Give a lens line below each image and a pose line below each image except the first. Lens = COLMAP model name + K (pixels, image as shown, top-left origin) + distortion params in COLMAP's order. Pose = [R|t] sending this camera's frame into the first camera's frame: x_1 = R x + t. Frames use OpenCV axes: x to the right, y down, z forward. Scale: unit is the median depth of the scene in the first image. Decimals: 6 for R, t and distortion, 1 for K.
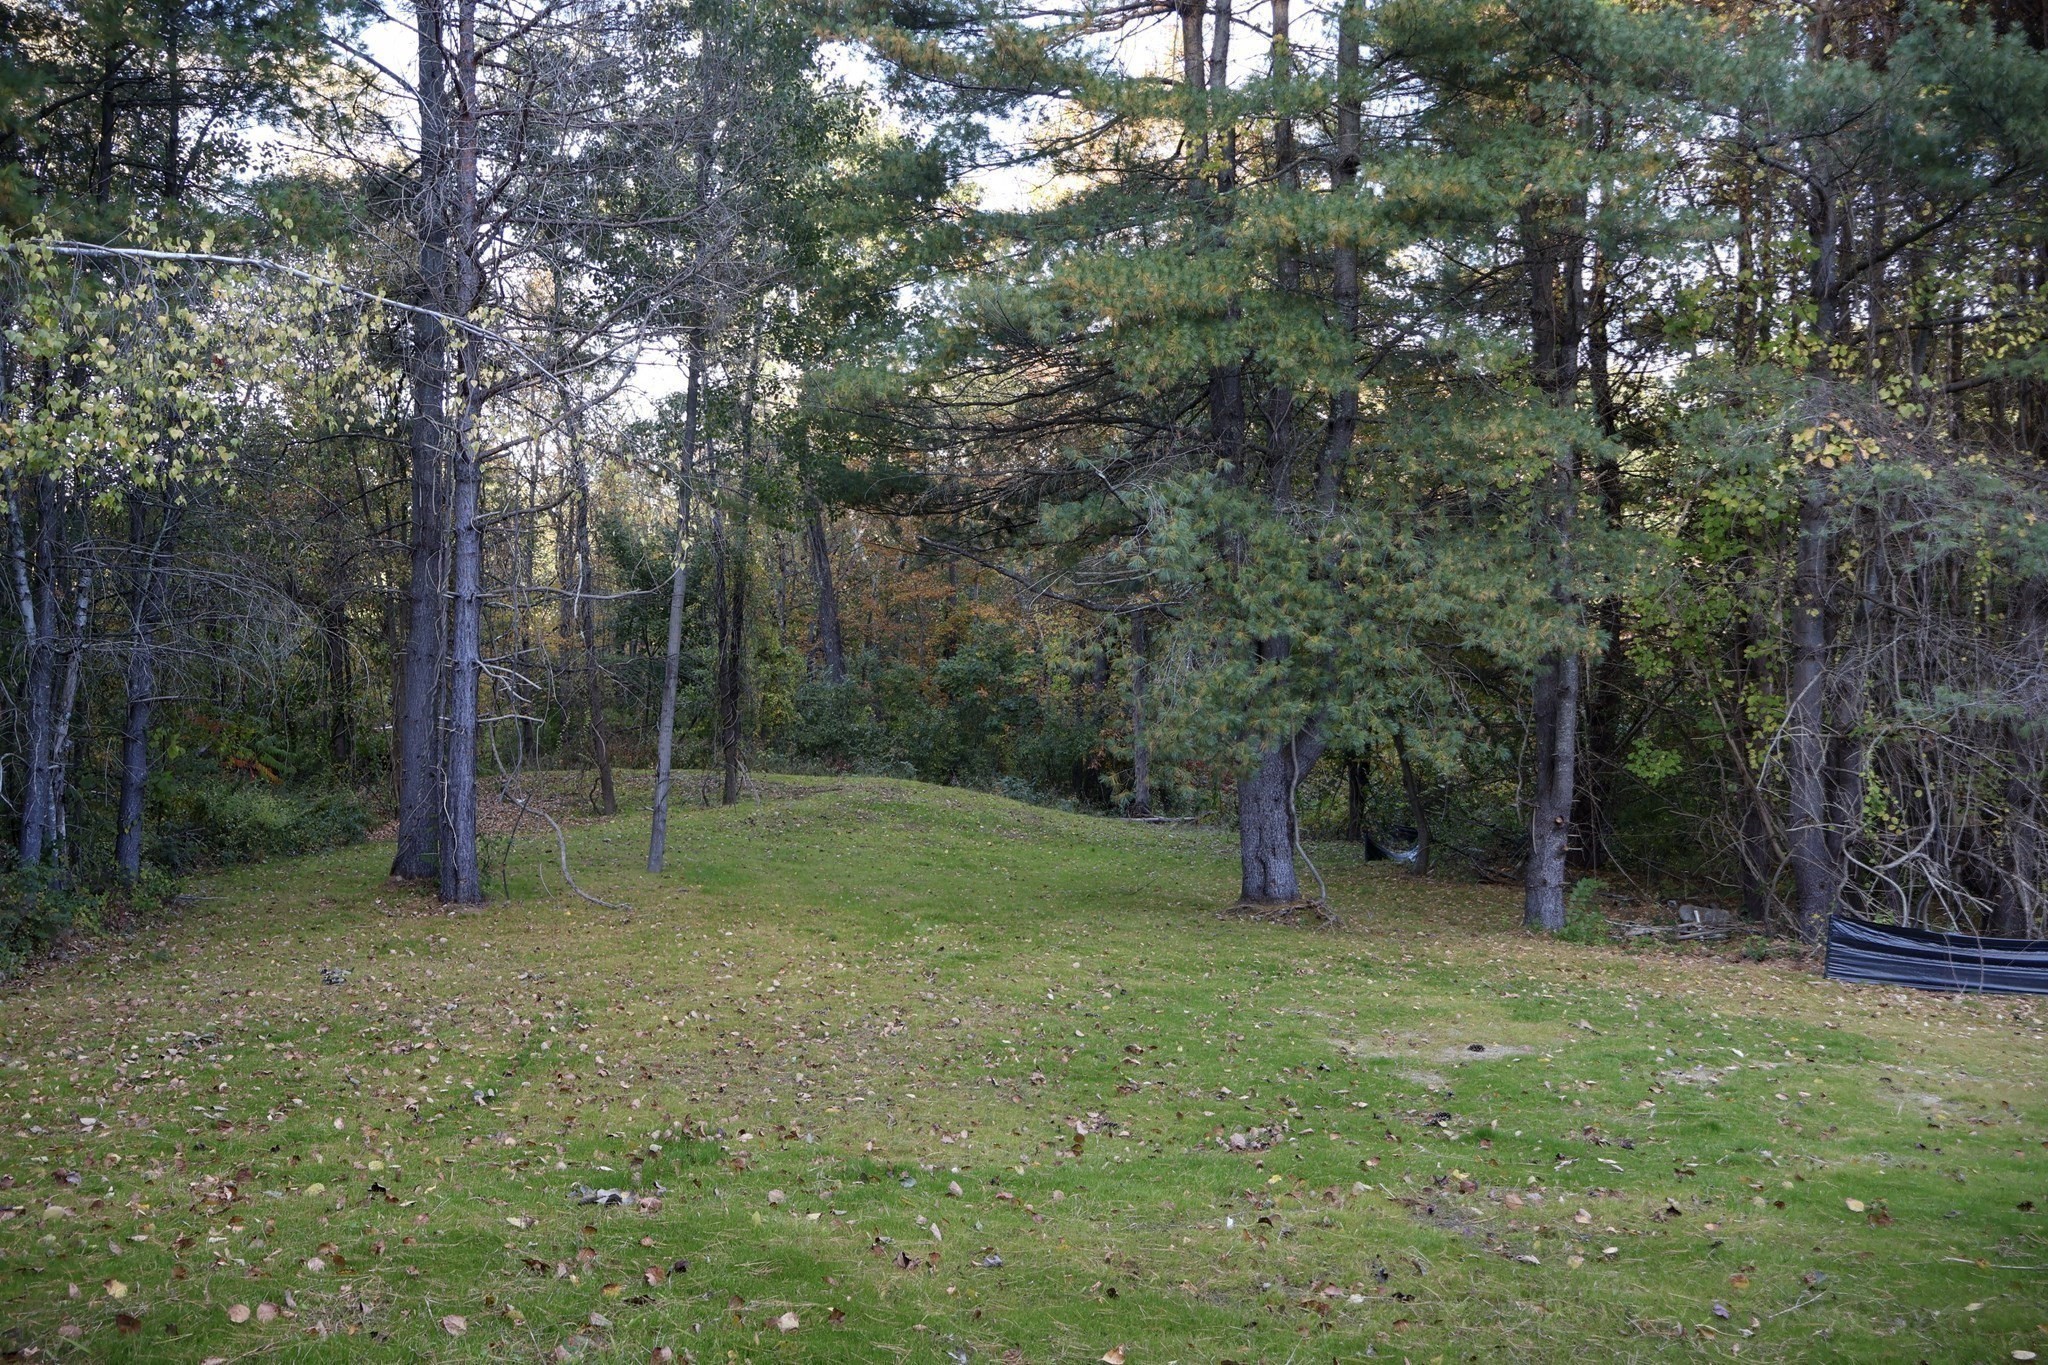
lens RADIAL K [[1717.8, 0, 1024.0], [0, 1717.8, 682.3], [0, 0, 1]] dist [0.001646, 0.005831]
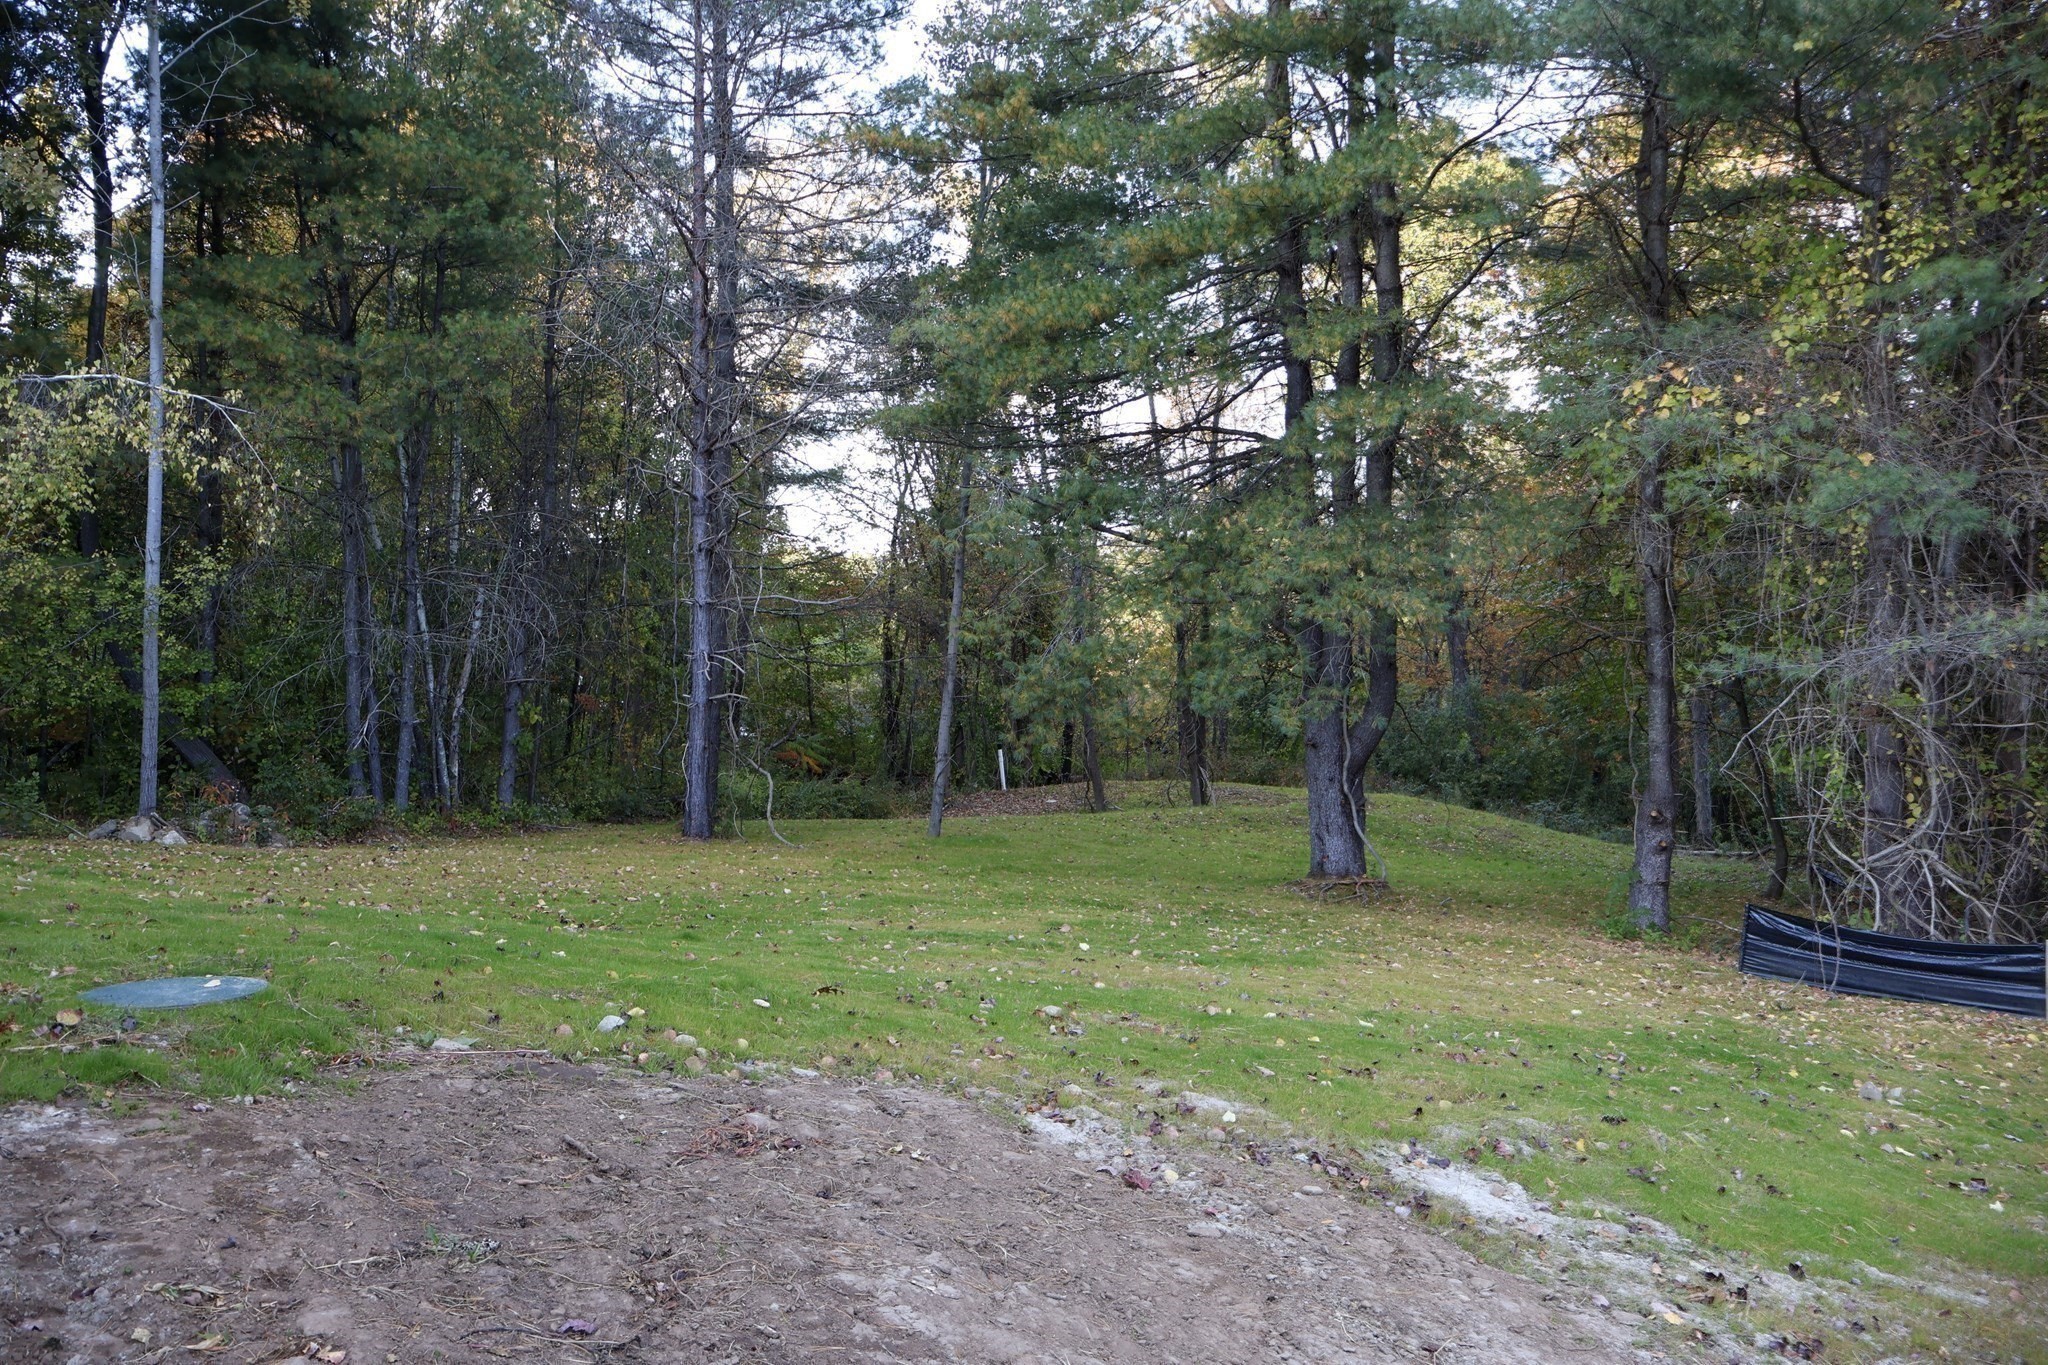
lens RADIAL K [[1717.8, 0, 1020.2], [0, 1717.8, 685.7], [0, 0, 1]] dist [0.001646, 0.005831]
pose [[0.856363, -0.001837, -0.516371, 0.611170], [-0.013599, 0.999567, -0.026110, 0.047865], [0.516195, 0.029382, 0.855967, 0.008248]]
